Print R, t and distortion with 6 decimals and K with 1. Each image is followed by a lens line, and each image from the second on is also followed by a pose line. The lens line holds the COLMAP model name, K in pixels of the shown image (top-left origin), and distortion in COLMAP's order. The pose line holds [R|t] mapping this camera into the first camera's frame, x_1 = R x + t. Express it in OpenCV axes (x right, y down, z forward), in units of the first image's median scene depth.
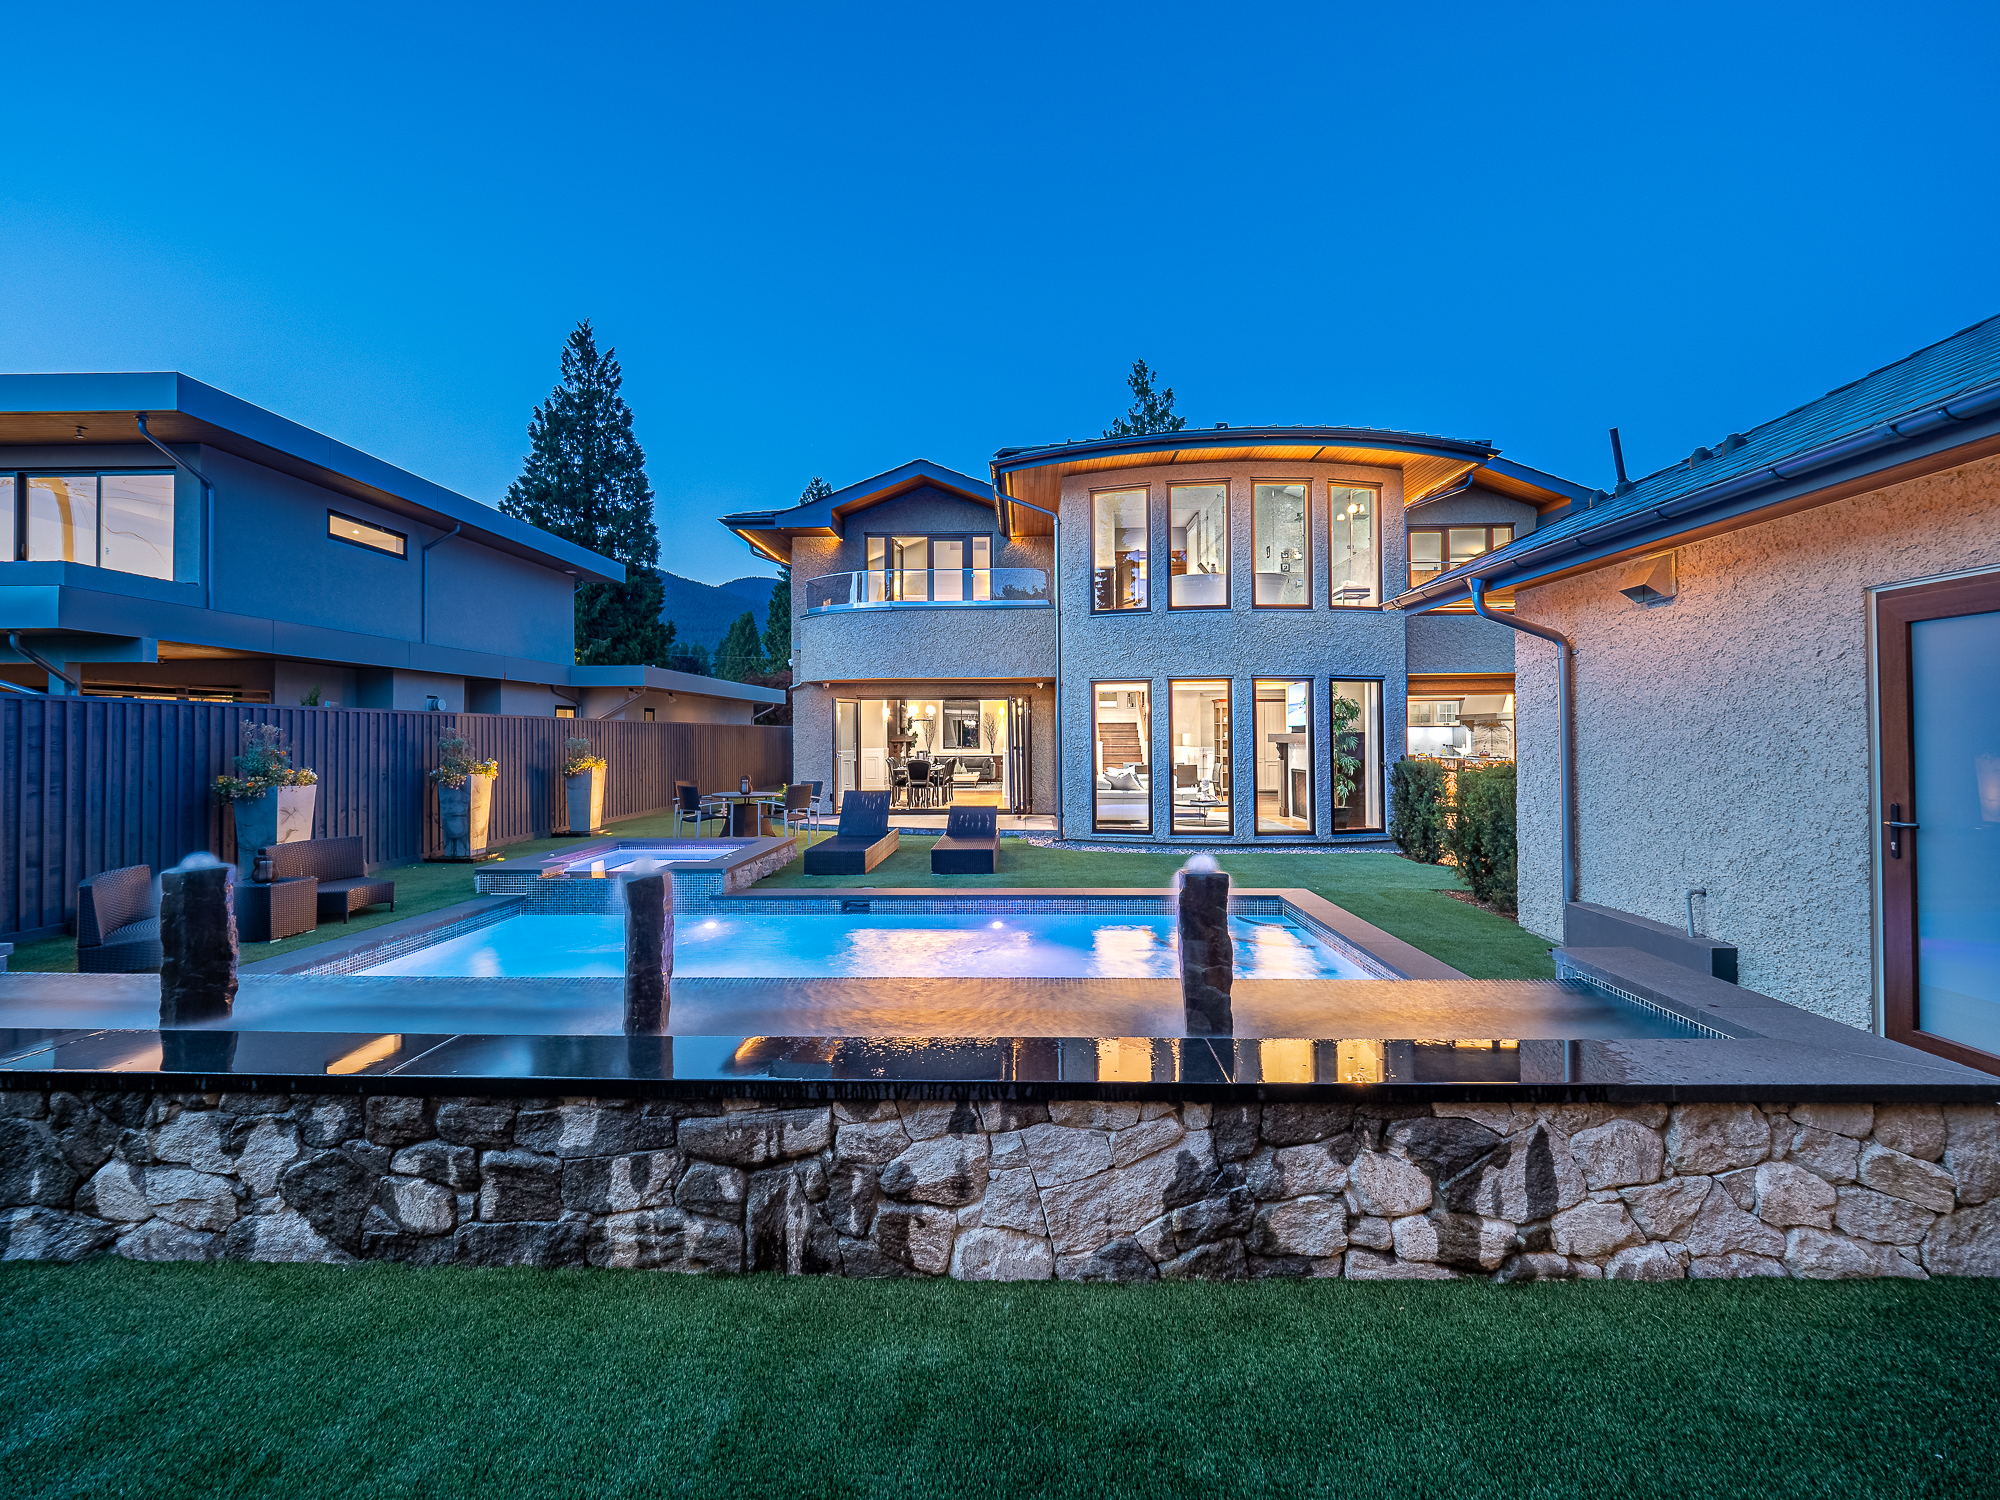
lens RADIAL K [[826.7, 0, 994.5], [0, 826.7, 724.2], [0, 0, 1]] dist [-0.004268, 0.000030]
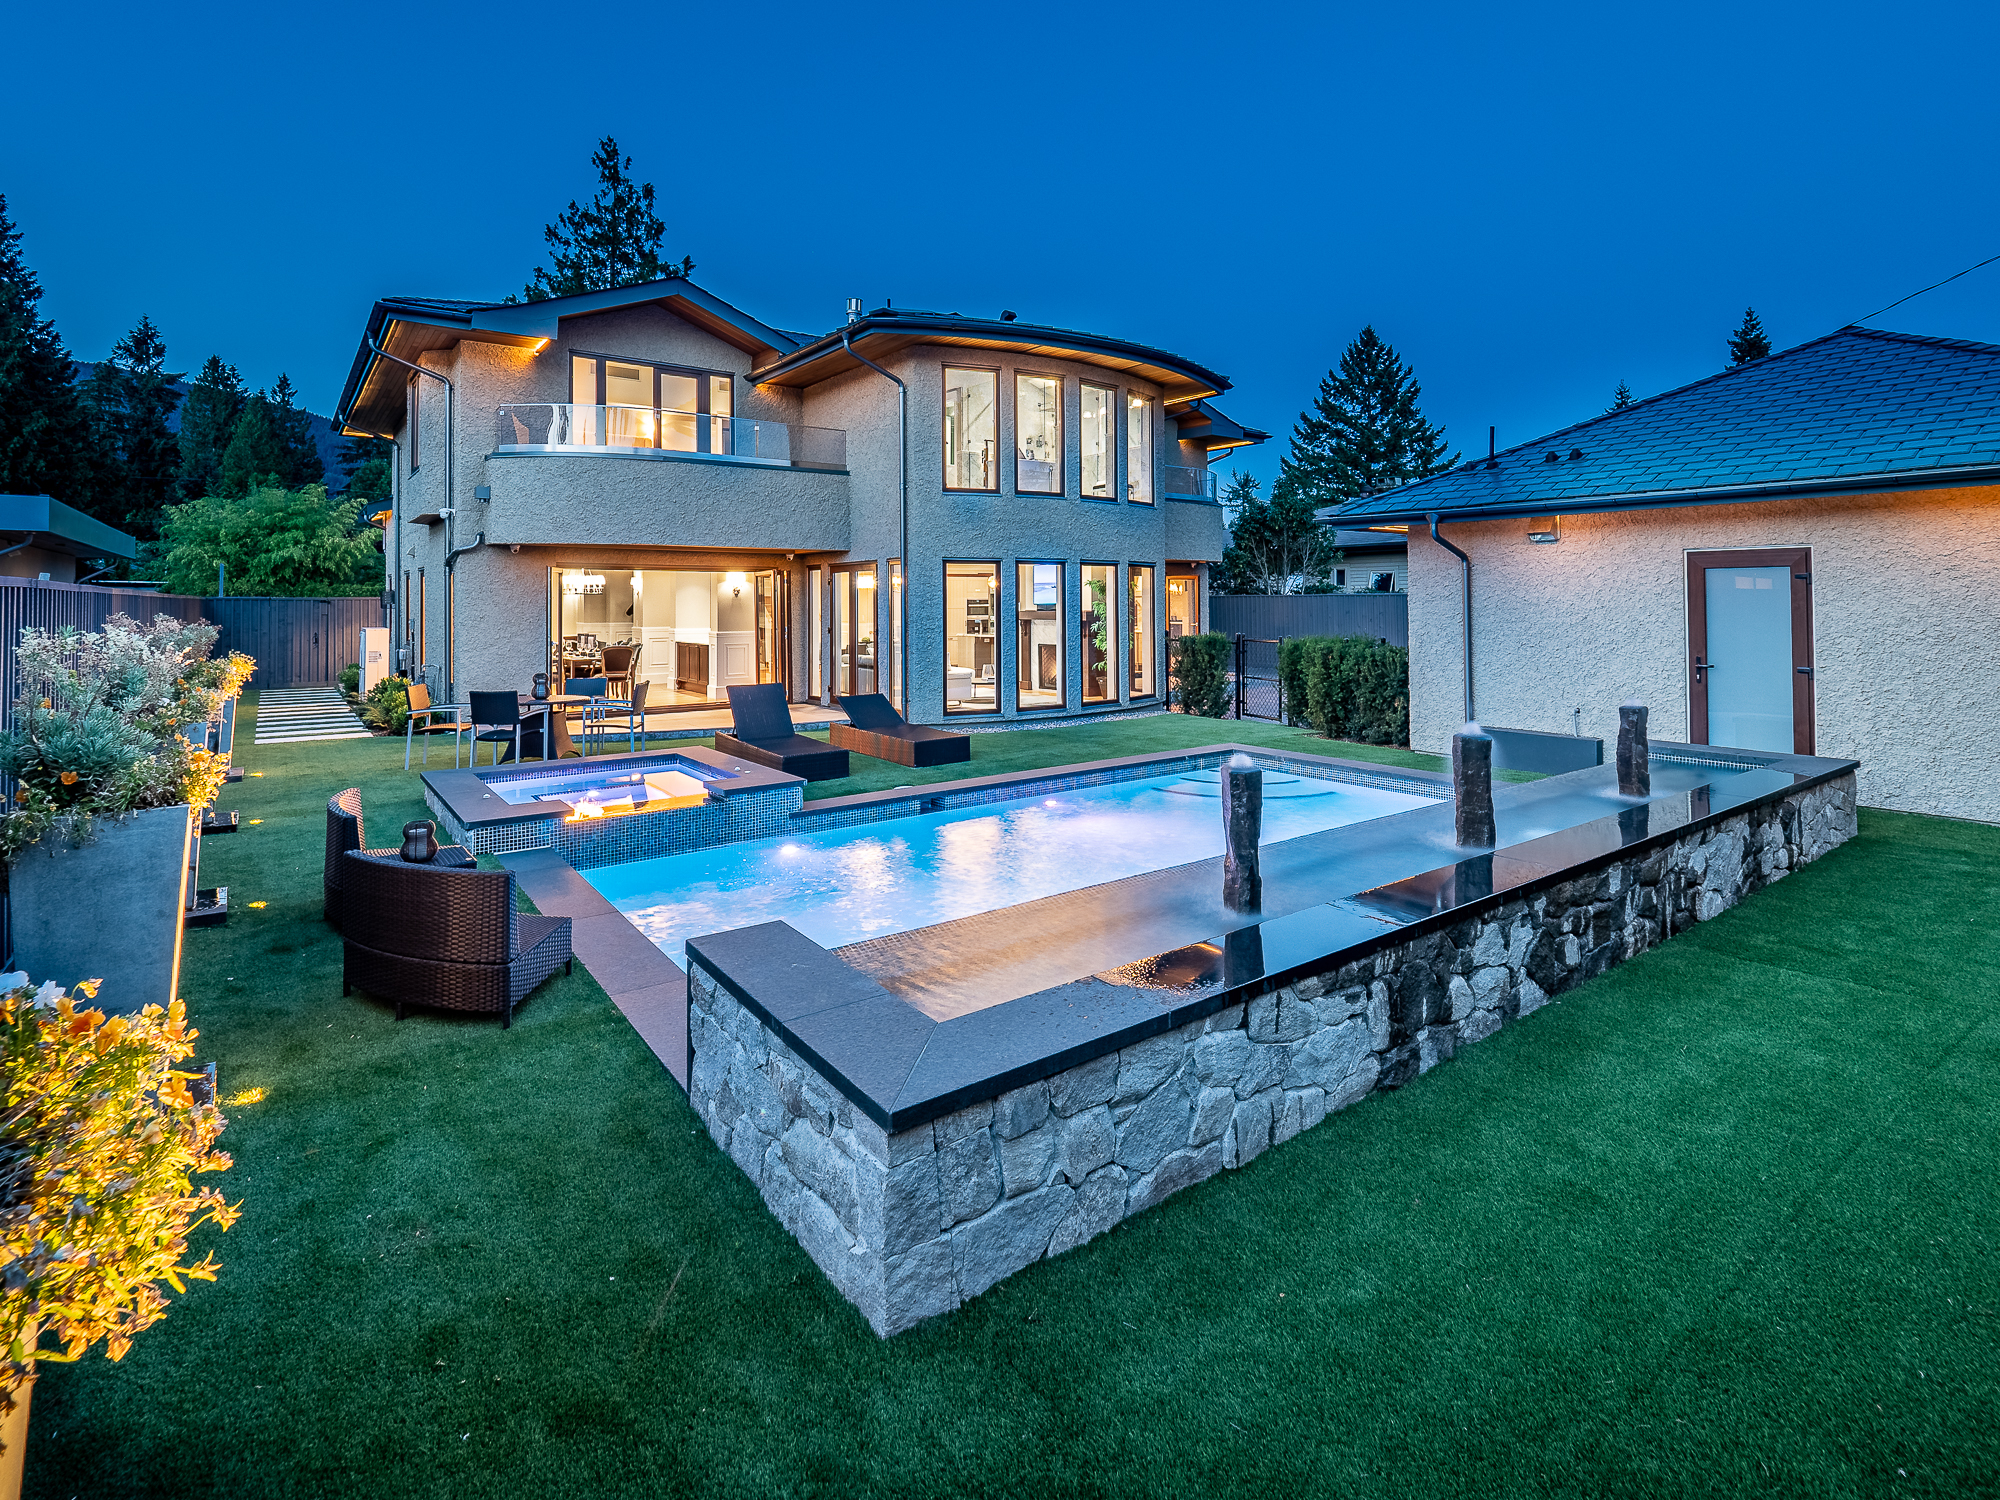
lens RADIAL K [[987.7, 0, 1004.8], [0, 987.7, 600.6], [0, 0, 1]] dist [-0.002690, -0.000348]
pose [[0.780604, 0.001235, 0.625024, -0.804981], [-0.007770, 0.999940, 0.007727, -0.021300], [-0.624977, -0.010888, 0.780567, 0.071841]]
